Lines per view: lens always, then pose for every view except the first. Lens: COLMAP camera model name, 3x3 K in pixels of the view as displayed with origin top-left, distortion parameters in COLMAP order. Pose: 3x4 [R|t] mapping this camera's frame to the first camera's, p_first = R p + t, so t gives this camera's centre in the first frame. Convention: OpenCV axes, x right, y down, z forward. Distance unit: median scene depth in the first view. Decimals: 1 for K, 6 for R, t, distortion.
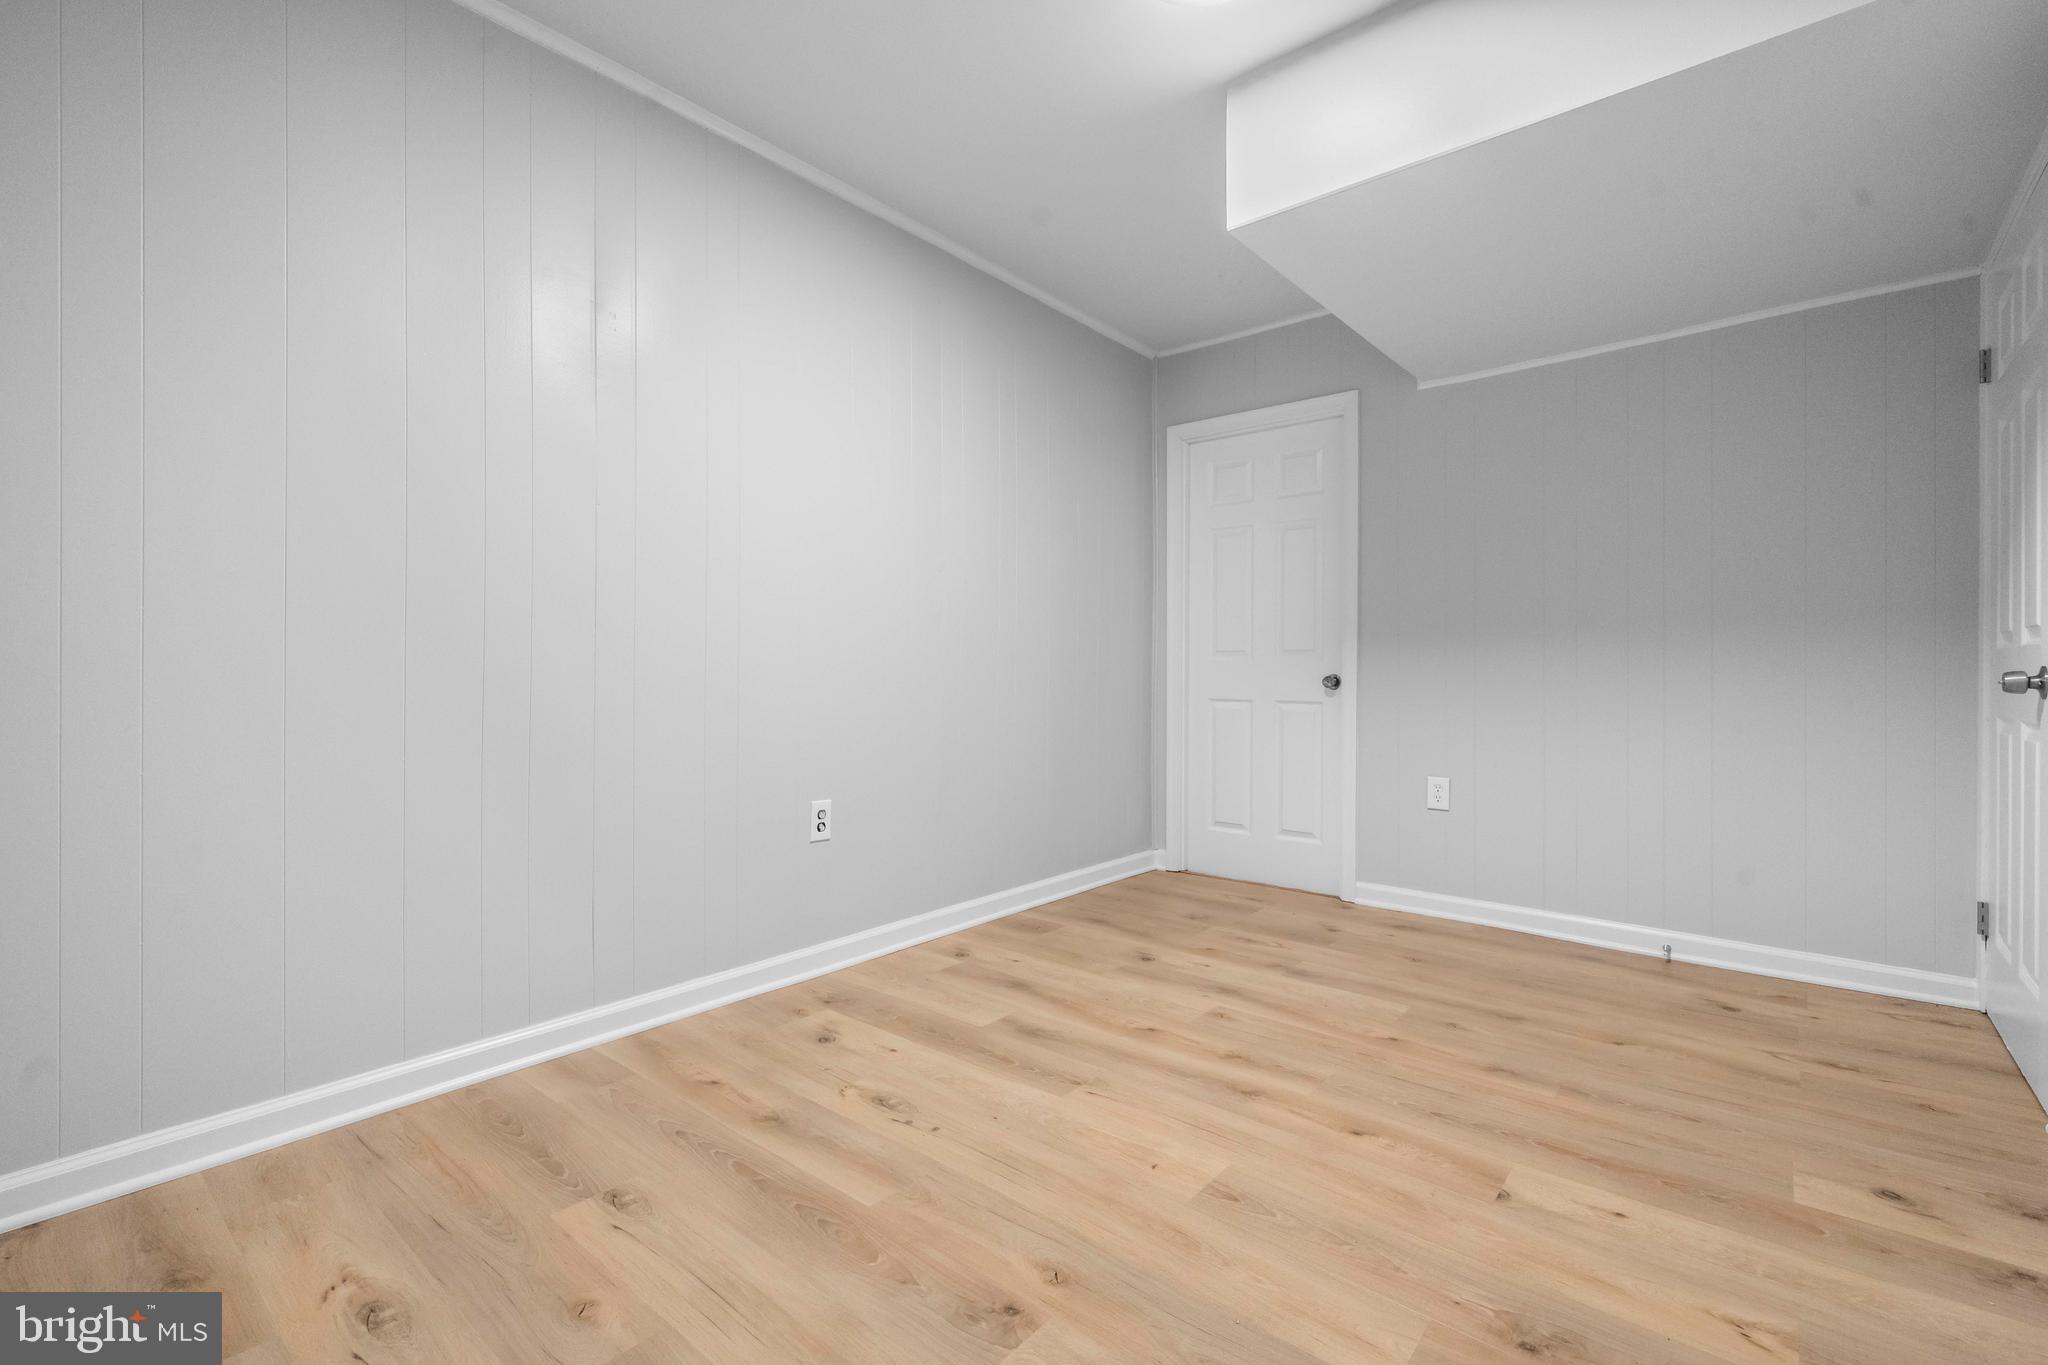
lens RADIAL K [[883.9, 0, 1025.9], [0, 883.9, 678.6], [0, 0, 1]] dist [0.006903, -0.000454]
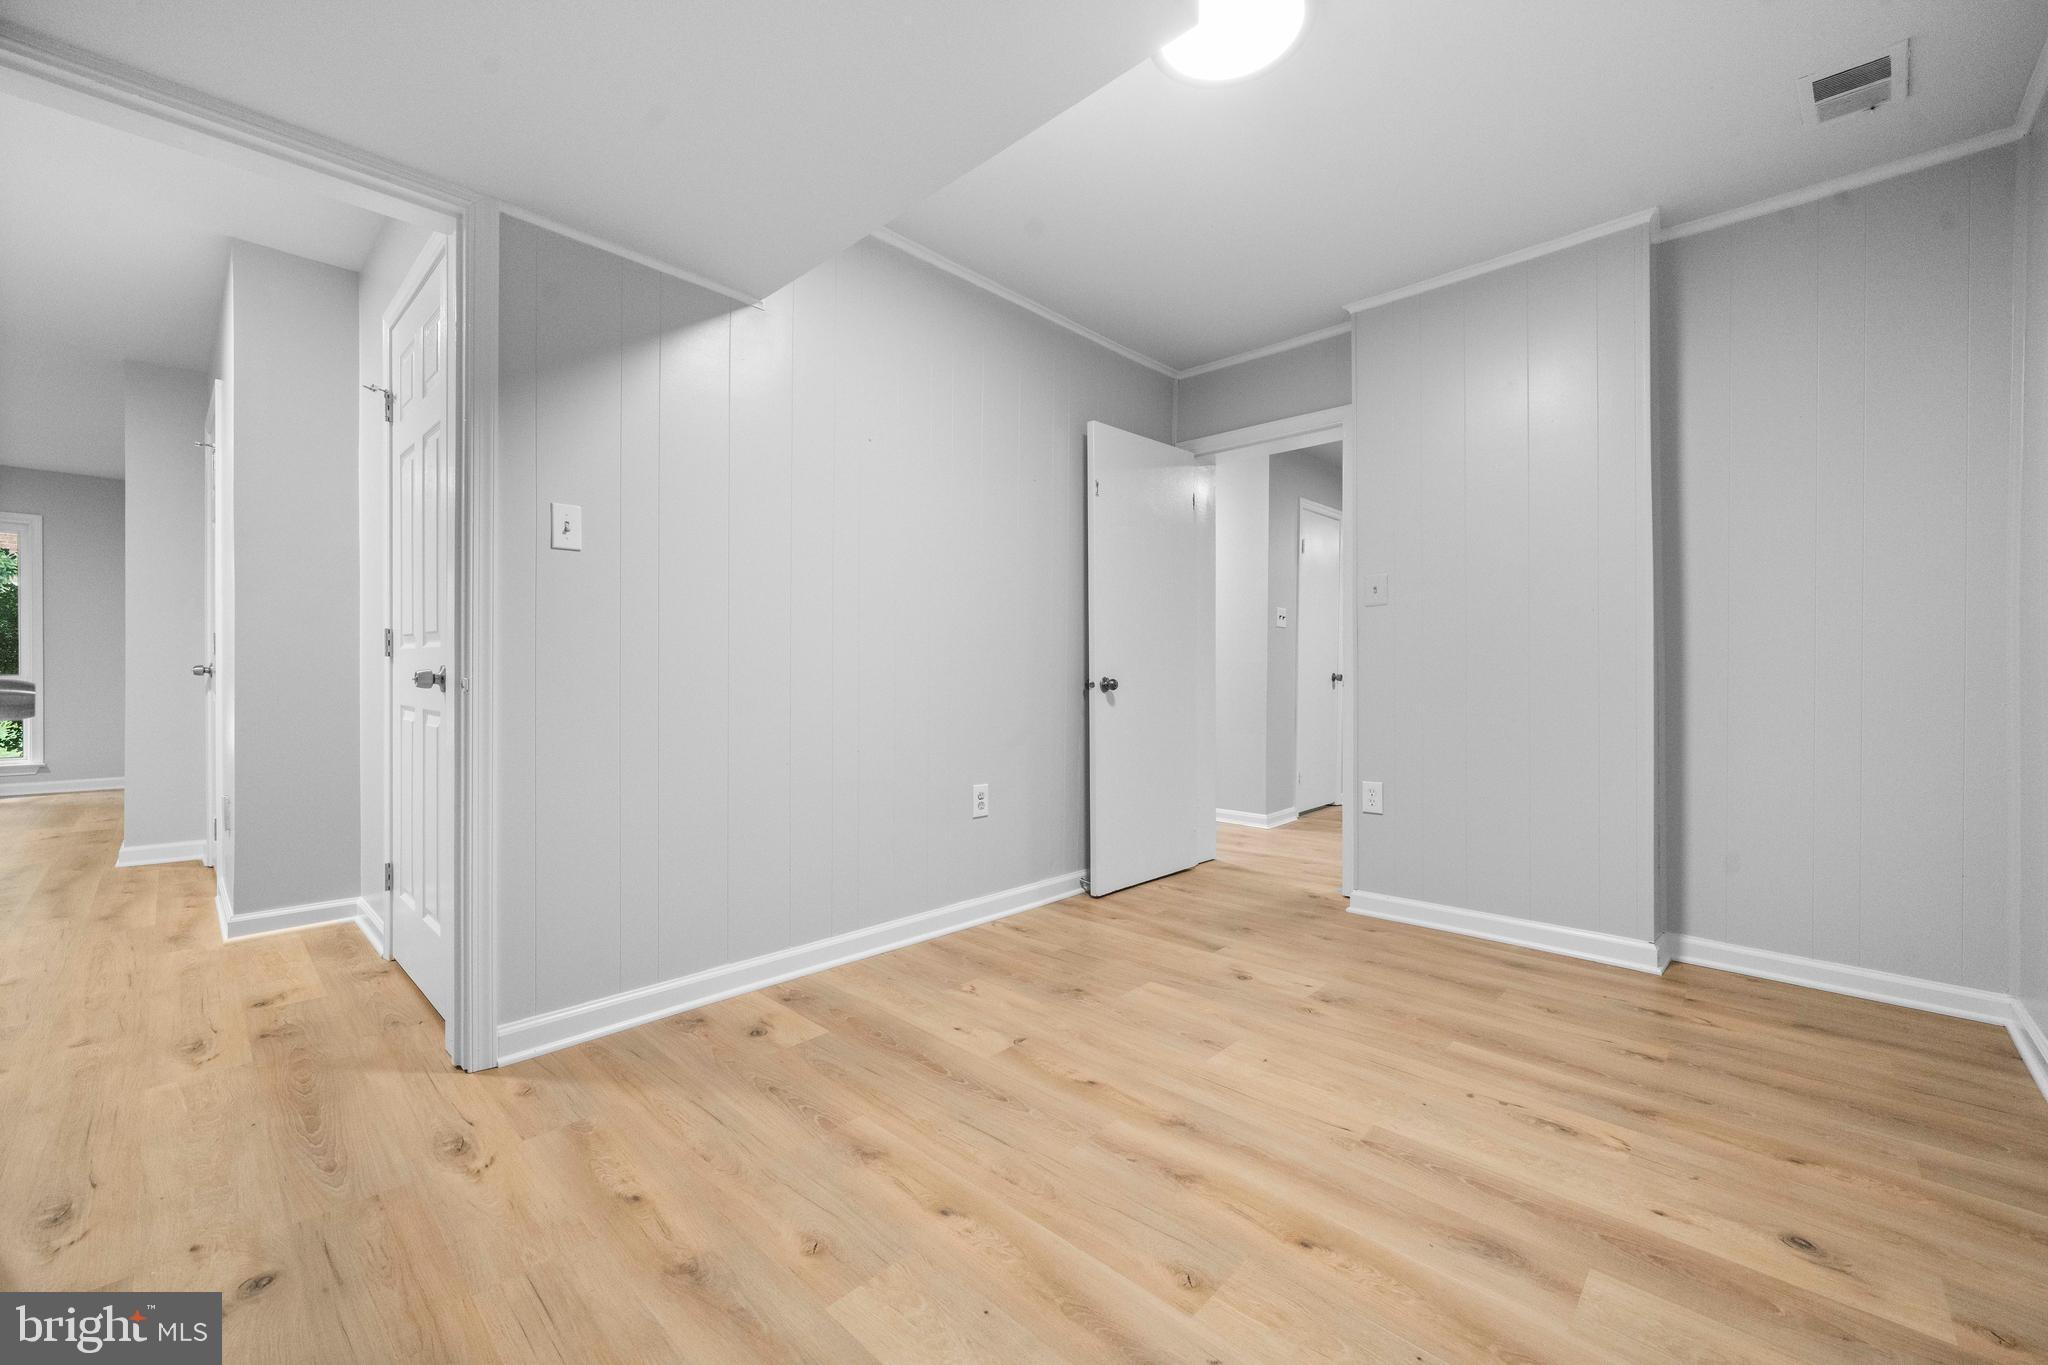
lens RADIAL K [[822.5, 0, 1022.7], [0, 822.5, 679.0], [0, 0, 1]] dist [-0.002107, -0.000201]
pose [[-0.998424, -0.007876, 0.055569, 0.400586], [-0.007555, 0.999953, 0.005999, -0.016605], [-0.055614, 0.005570, -0.998437, 2.030964]]
